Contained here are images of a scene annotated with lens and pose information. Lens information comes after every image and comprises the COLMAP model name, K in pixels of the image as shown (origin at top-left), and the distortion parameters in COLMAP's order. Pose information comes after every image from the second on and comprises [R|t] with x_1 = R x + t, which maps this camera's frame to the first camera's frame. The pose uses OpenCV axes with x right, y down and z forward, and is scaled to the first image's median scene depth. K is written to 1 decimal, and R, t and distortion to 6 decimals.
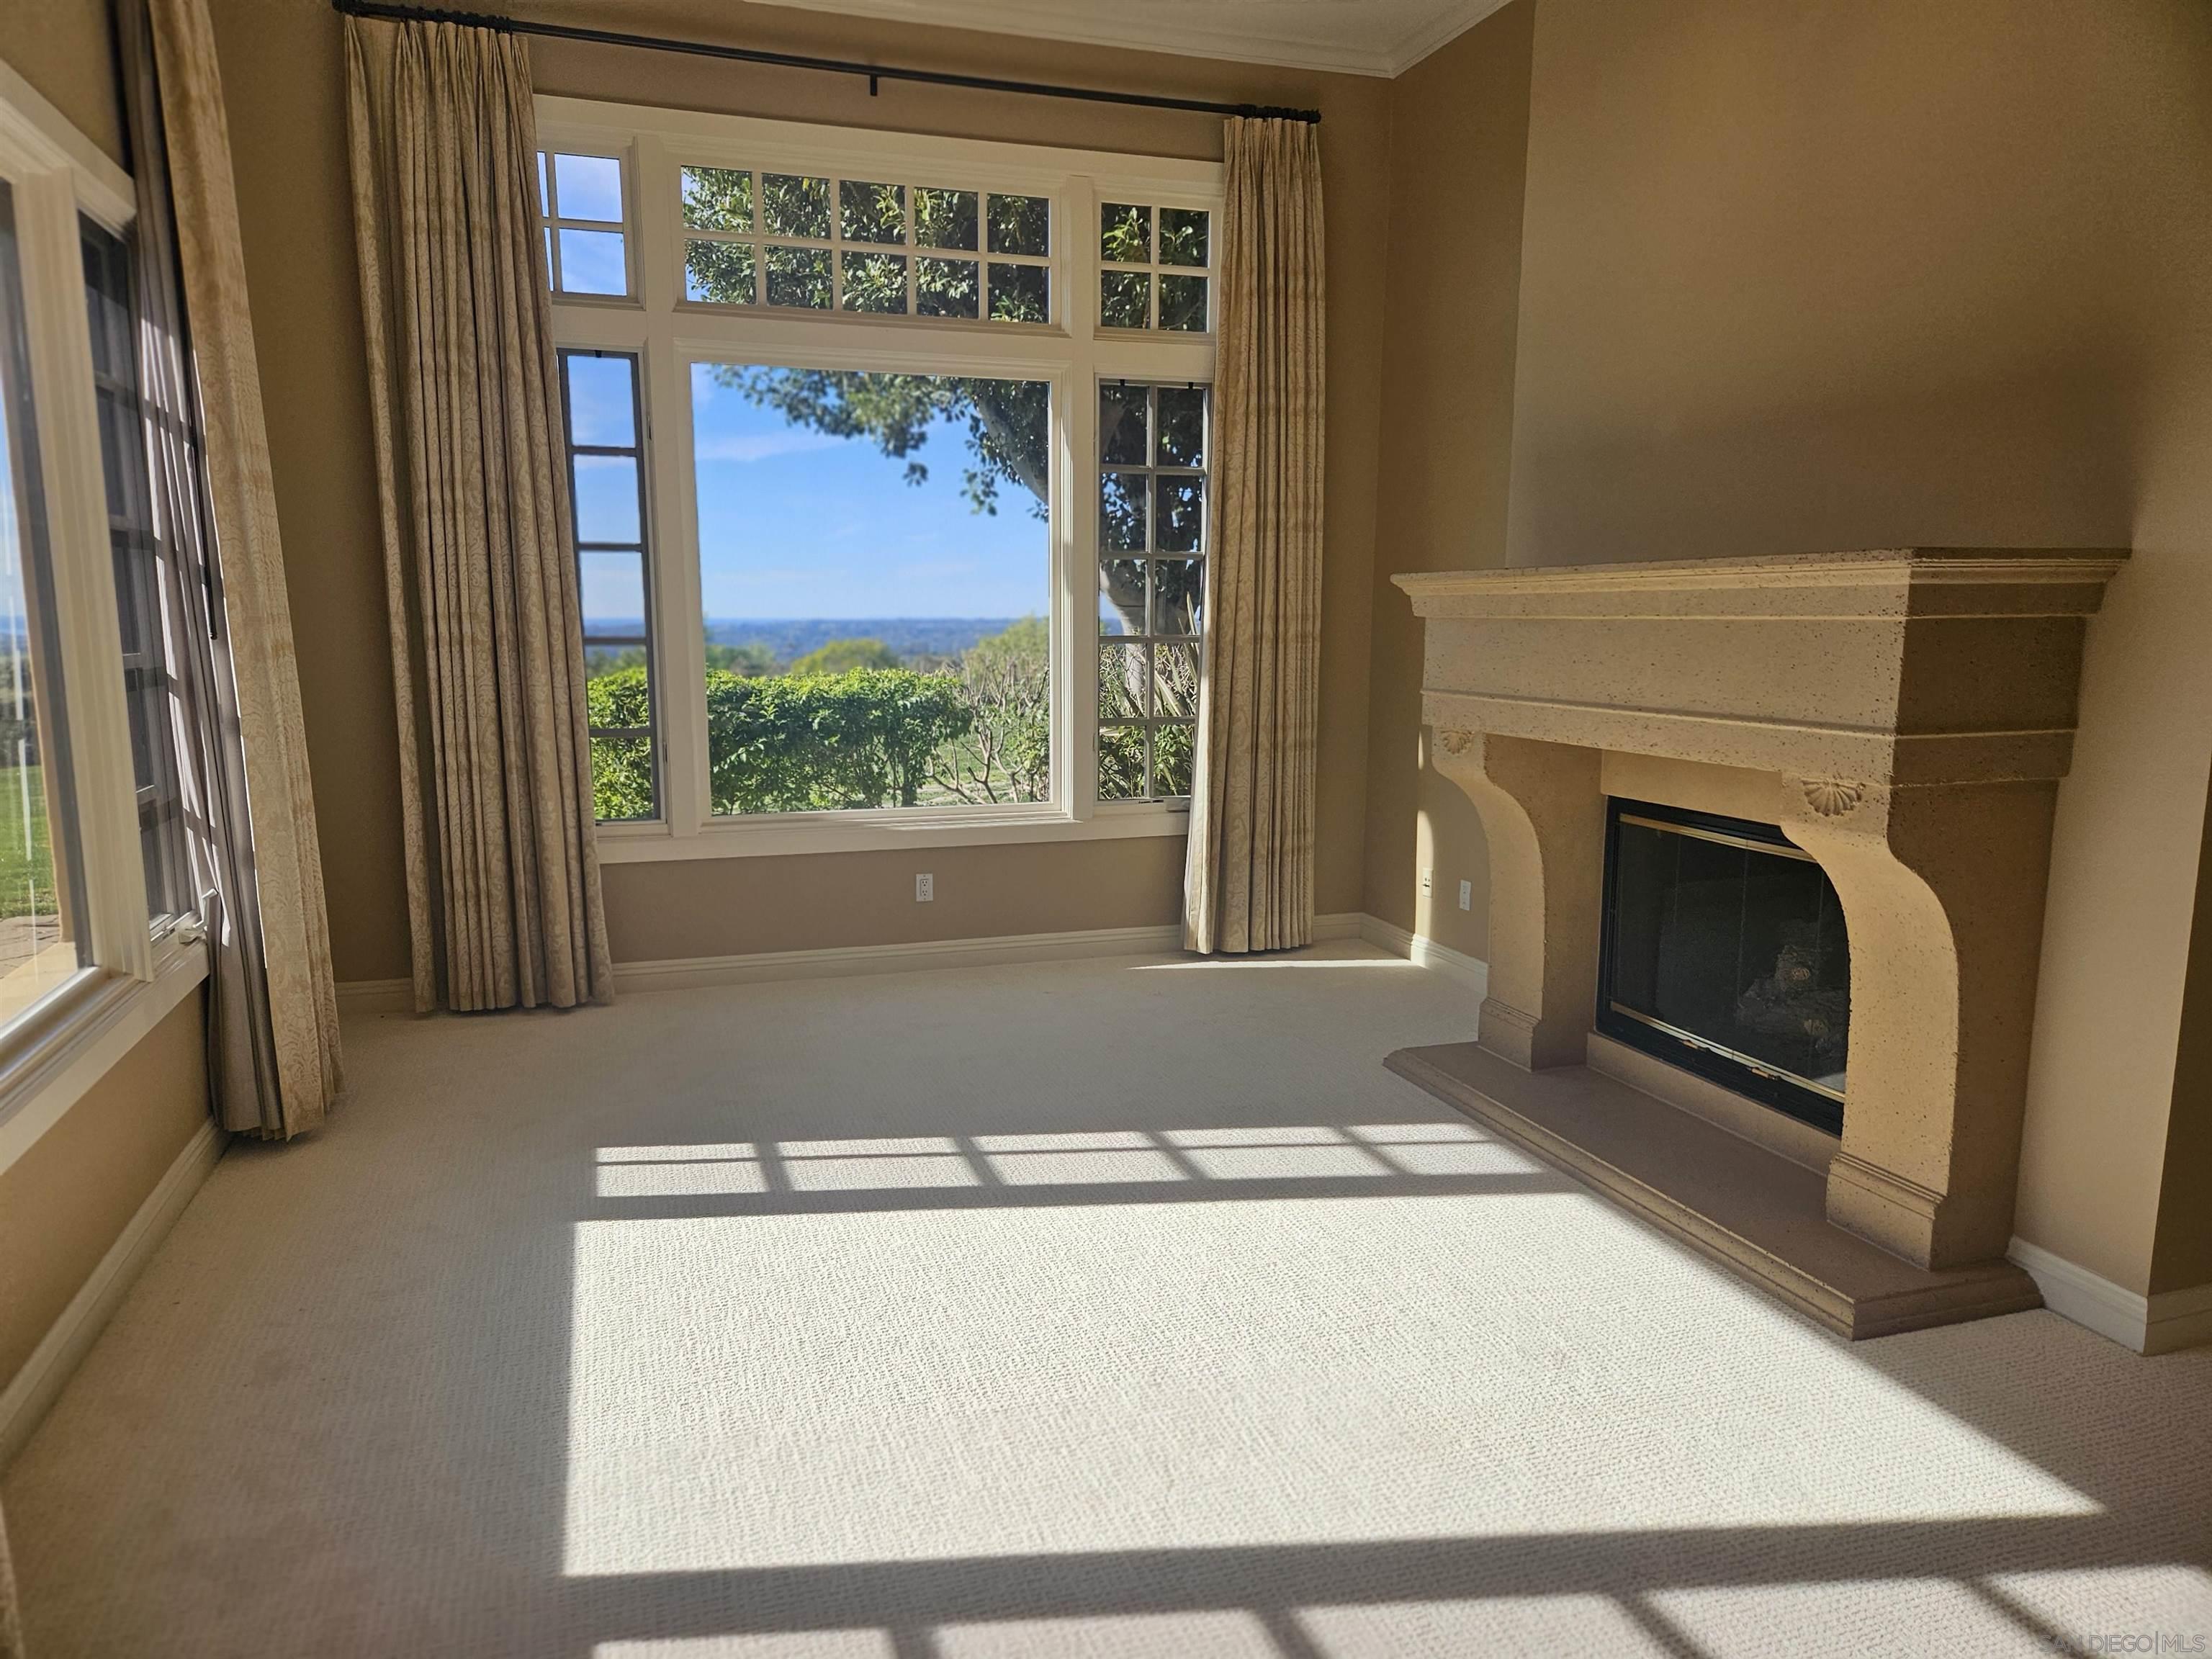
lens RADIAL K [[1470.4, 0, 1085.6], [0, 1470.4, 832.9], [0, 0, 1]] dist [0.039543, -0.042550]
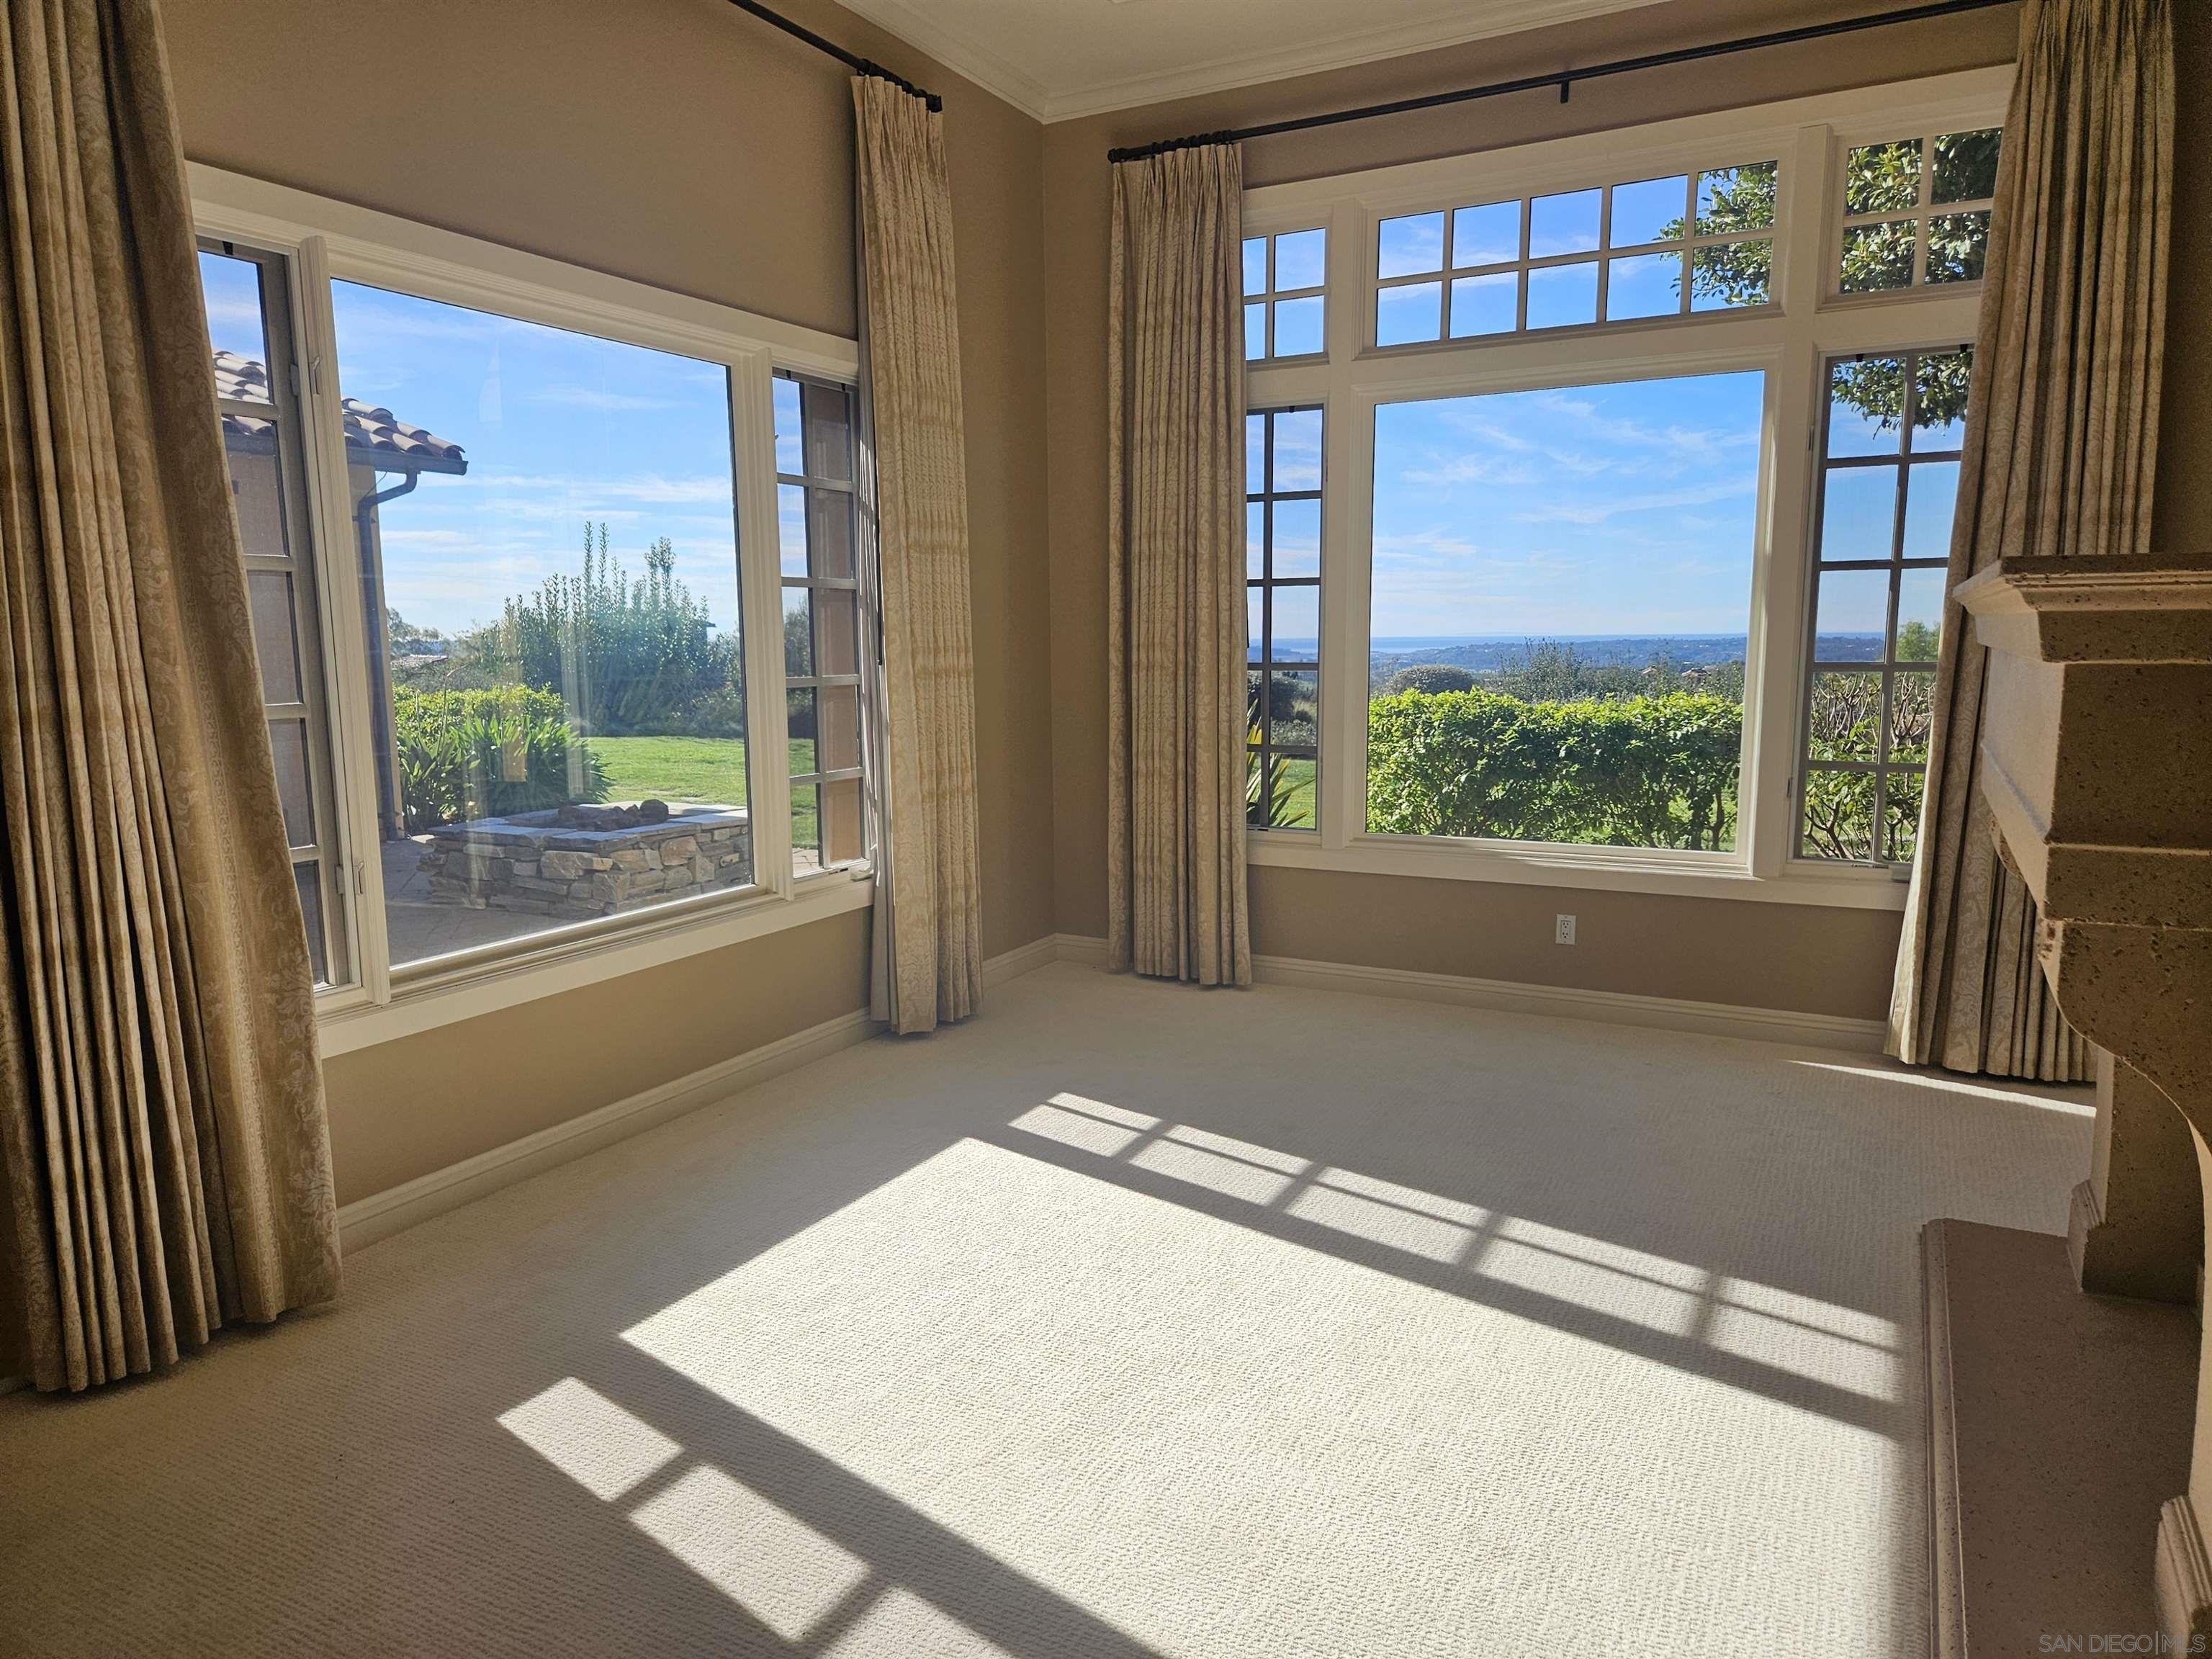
lens RADIAL K [[1470.4, 0, 1085.6], [0, 1470.4, 832.9], [0, 0, 1]] dist [0.039543, -0.042550]
pose [[0.682571, 0.091024, -0.725129, 0.419923], [-0.099087, 0.994578, 0.031576, -0.027621], [0.724071, 0.050298, 0.687889, 0.147473]]
